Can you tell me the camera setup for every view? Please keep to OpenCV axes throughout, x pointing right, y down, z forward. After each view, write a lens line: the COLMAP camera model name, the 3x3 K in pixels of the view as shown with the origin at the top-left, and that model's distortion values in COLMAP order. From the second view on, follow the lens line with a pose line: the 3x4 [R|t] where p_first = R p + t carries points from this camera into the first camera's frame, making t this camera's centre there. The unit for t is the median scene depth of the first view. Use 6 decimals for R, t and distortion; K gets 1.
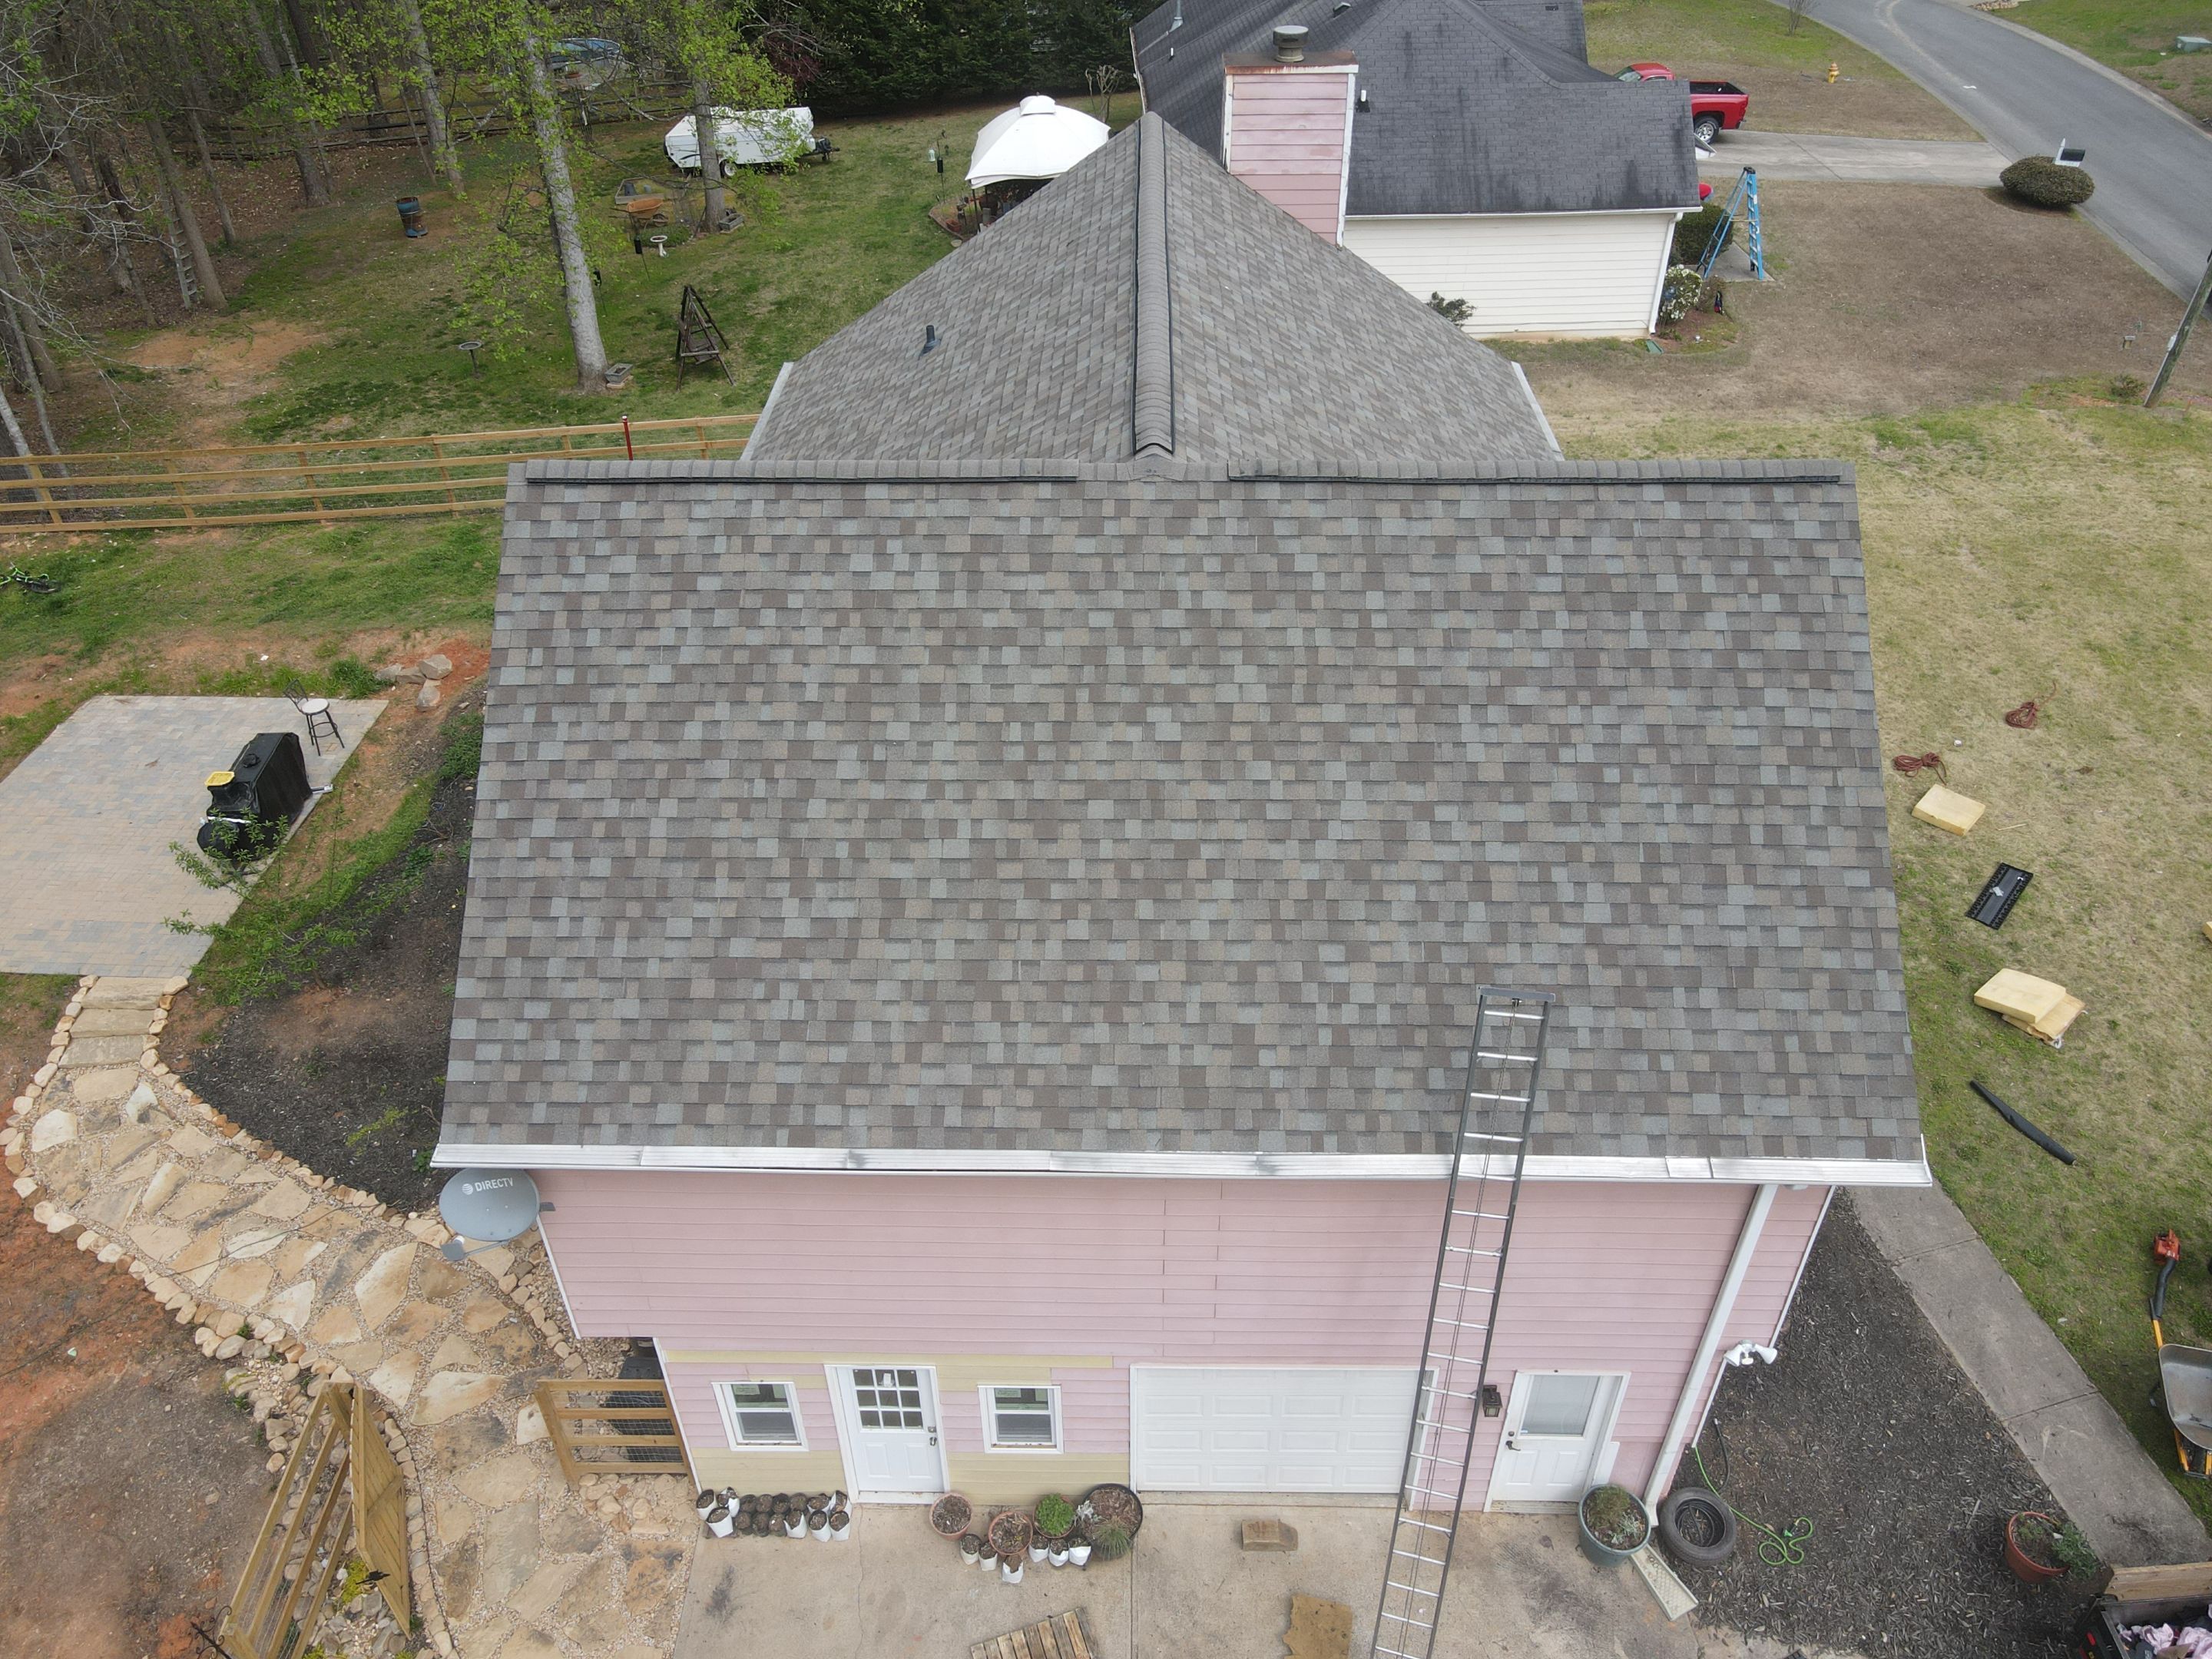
lens RADIAL K [[1619.3, 0, 1101.3], [0, 1619.3, 818.7], [0, 0, 1]] dist [0.010047, 0.006353]
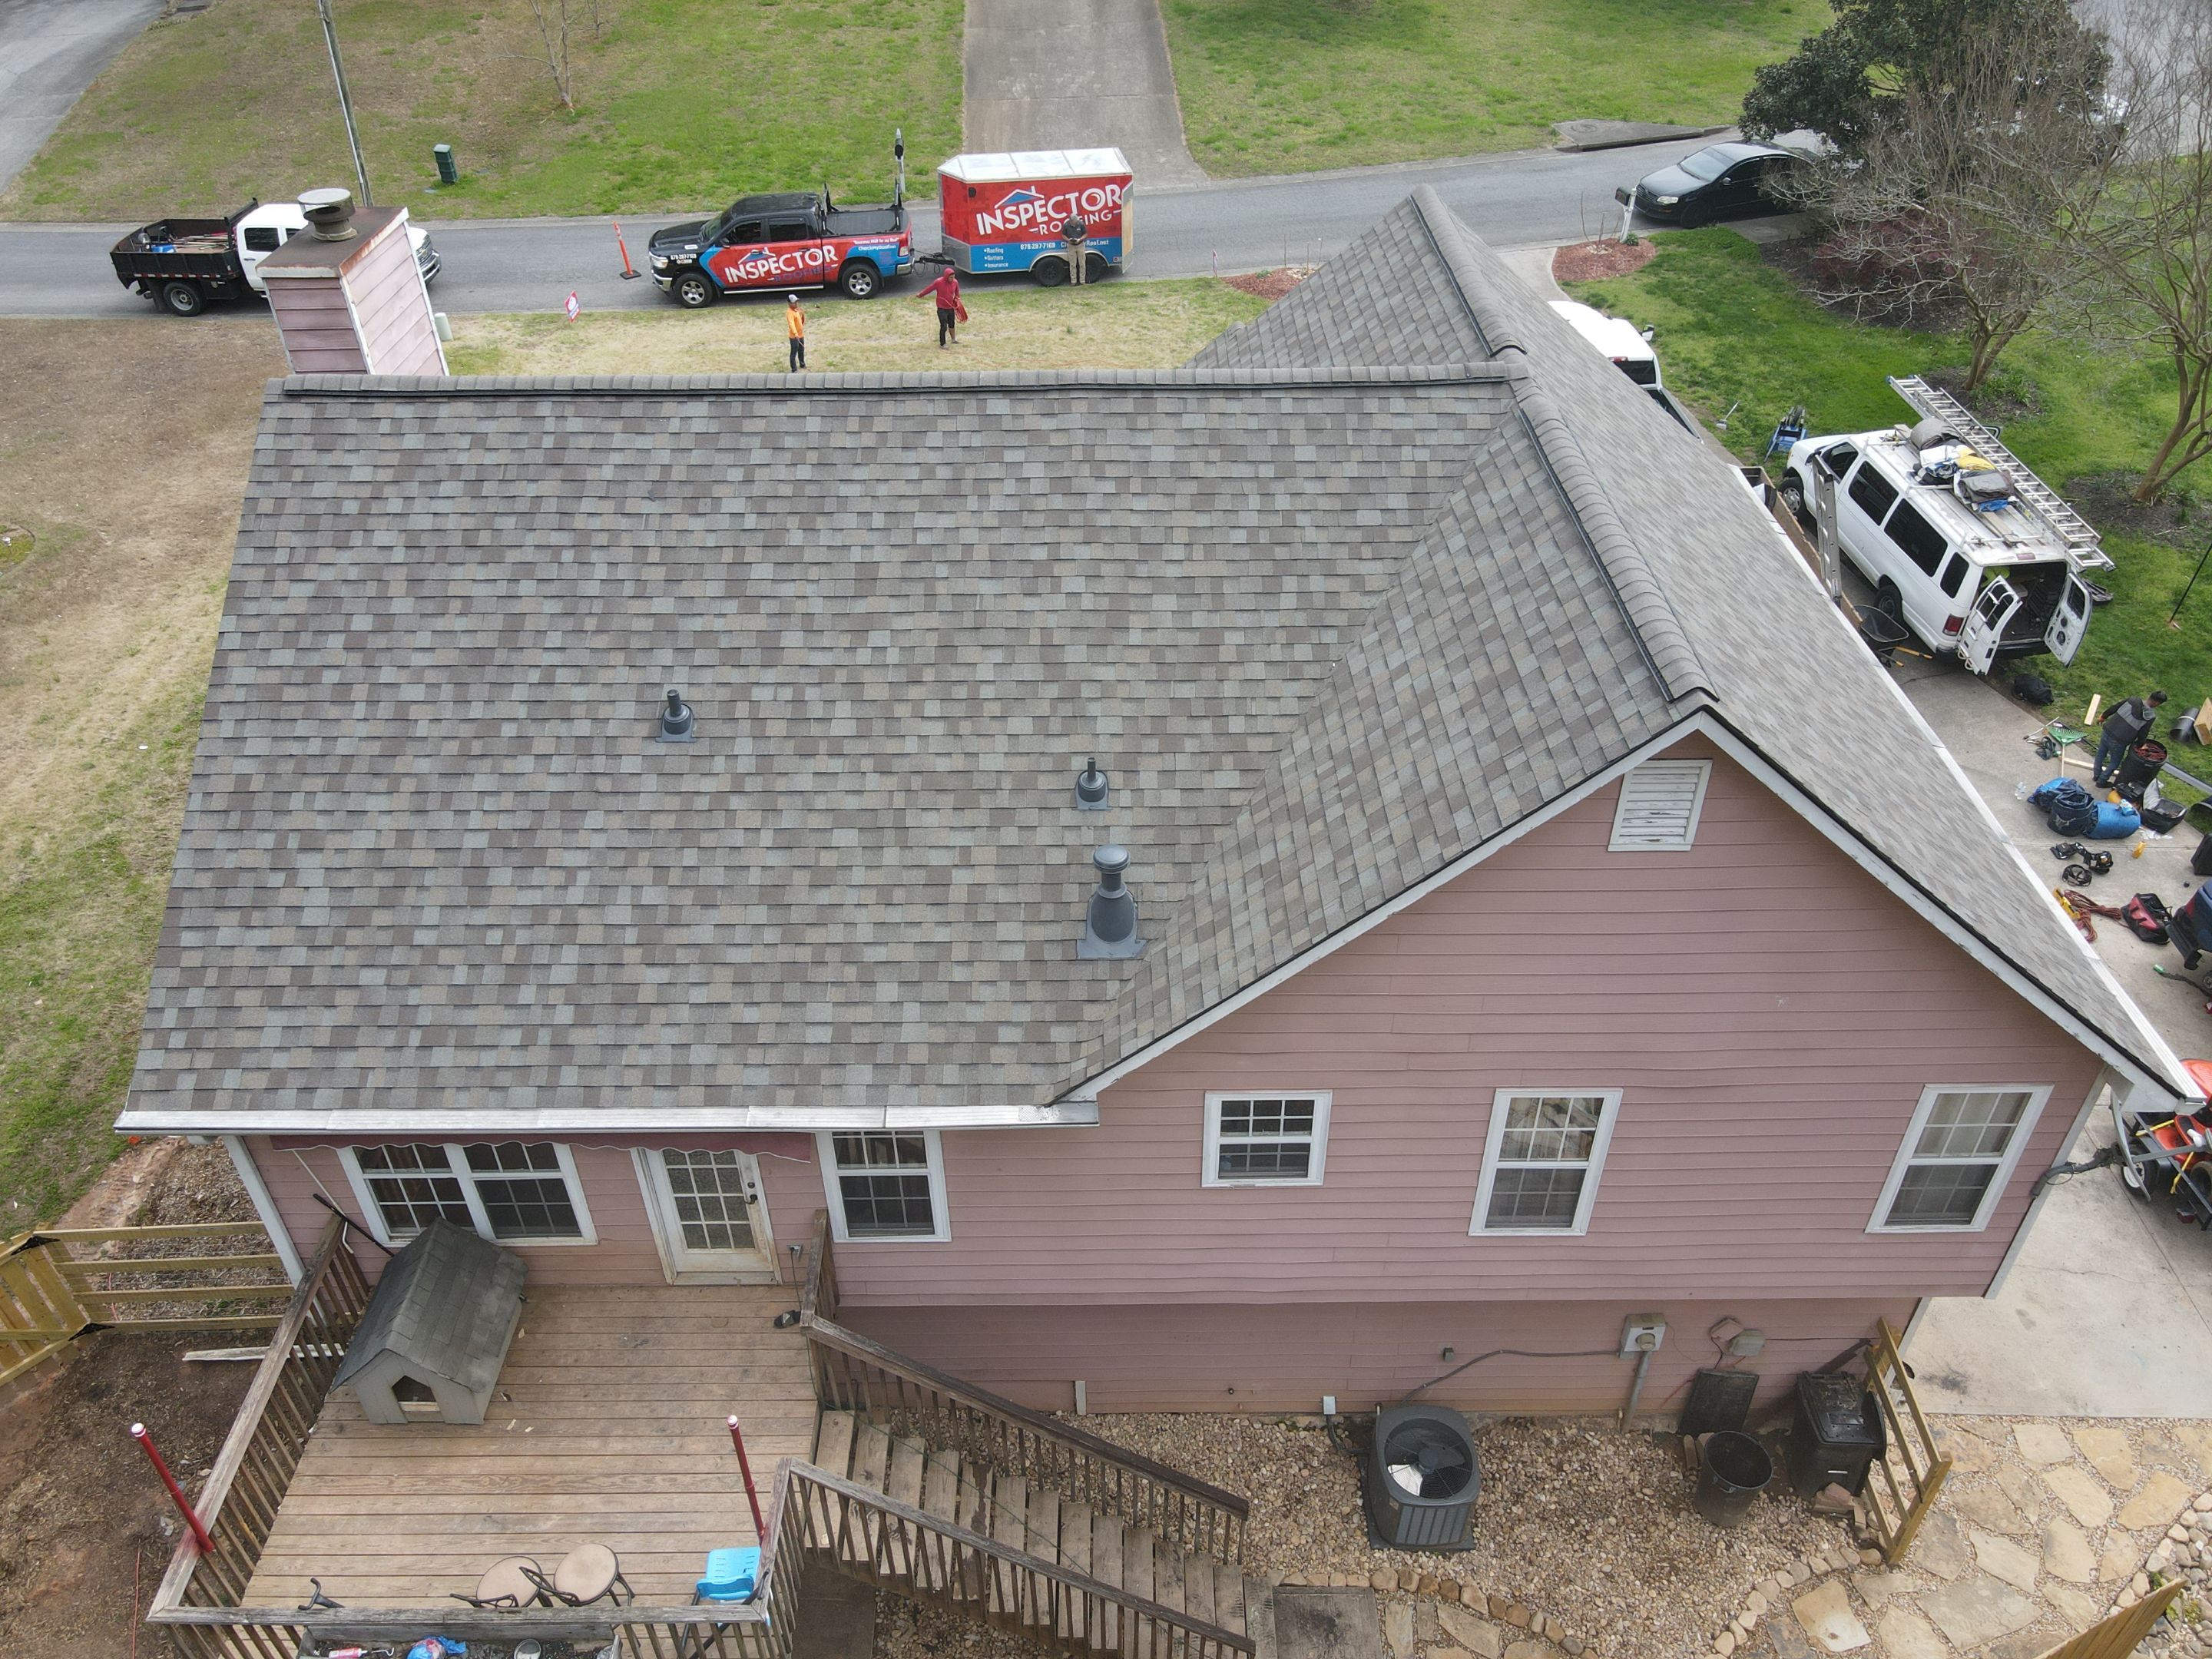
lens RADIAL K [[1619.3, 0, 1103.7], [0, 1619.3, 821.0], [0, 0, 1]] dist [0.010047, 0.006353]
pose [[-0.024354, -0.593716, 0.804306, -0.647984], [0.612171, 0.627204, 0.481521, -0.467474], [-0.790350, 0.504100, 0.348180, 0.648627]]
